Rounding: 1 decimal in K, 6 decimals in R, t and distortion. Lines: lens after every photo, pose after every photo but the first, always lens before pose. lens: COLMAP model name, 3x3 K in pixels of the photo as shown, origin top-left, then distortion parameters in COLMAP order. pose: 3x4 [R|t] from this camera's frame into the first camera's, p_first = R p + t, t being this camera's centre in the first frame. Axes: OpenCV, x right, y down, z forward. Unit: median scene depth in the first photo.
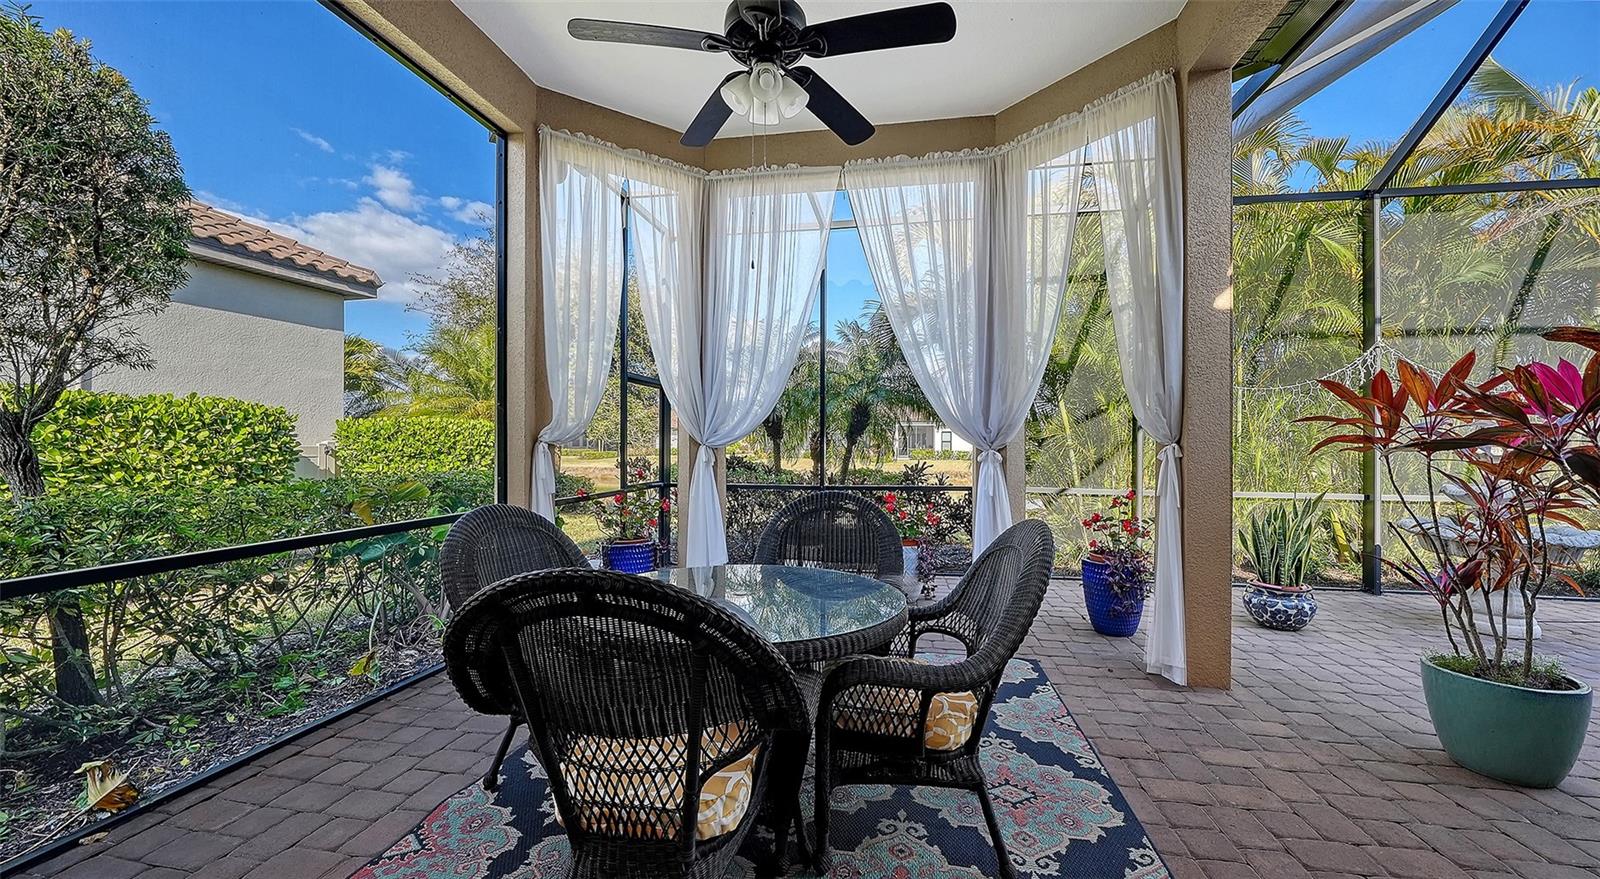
lens RADIAL K [[597.5, 0, 800.0], [0, 597.5, 439.5], [0, 0, 1]] dist [0.000557, 0.000021]
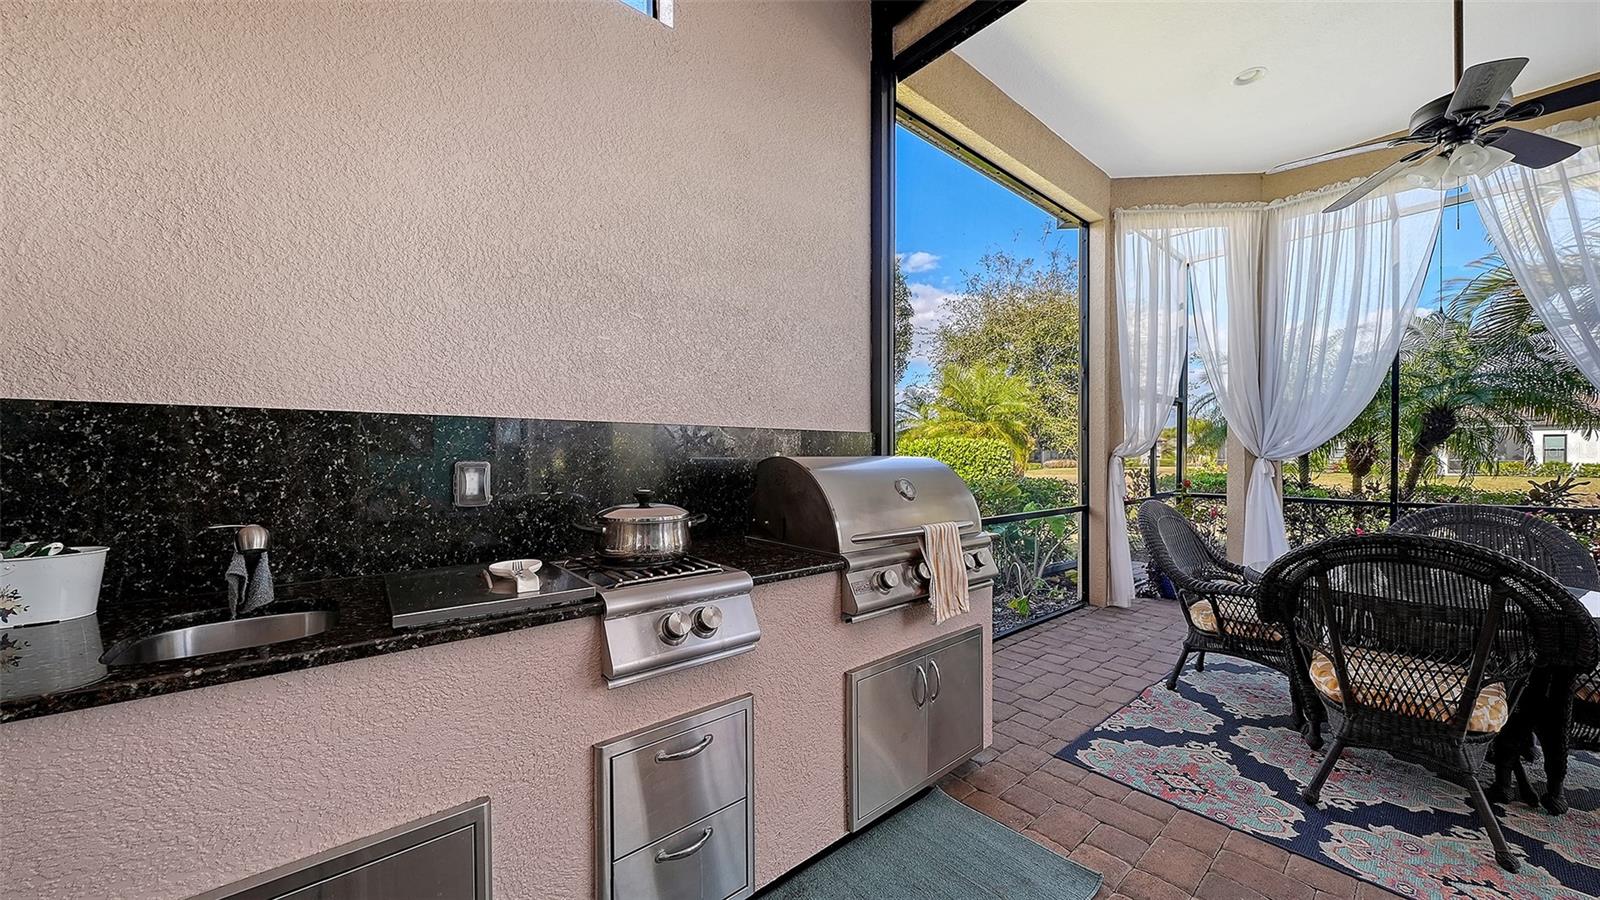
lens RADIAL K [[567.6, 0, 800.4], [0, 567.6, 458.8], [0, 0, 1]] dist [-0.001853, -0.000382]
pose [[0.776197, -0.003732, -0.630479, -0.191830], [0.010871, 0.999913, 0.007465, -0.006413], [0.630397, -0.012648, 0.776170, -0.372411]]
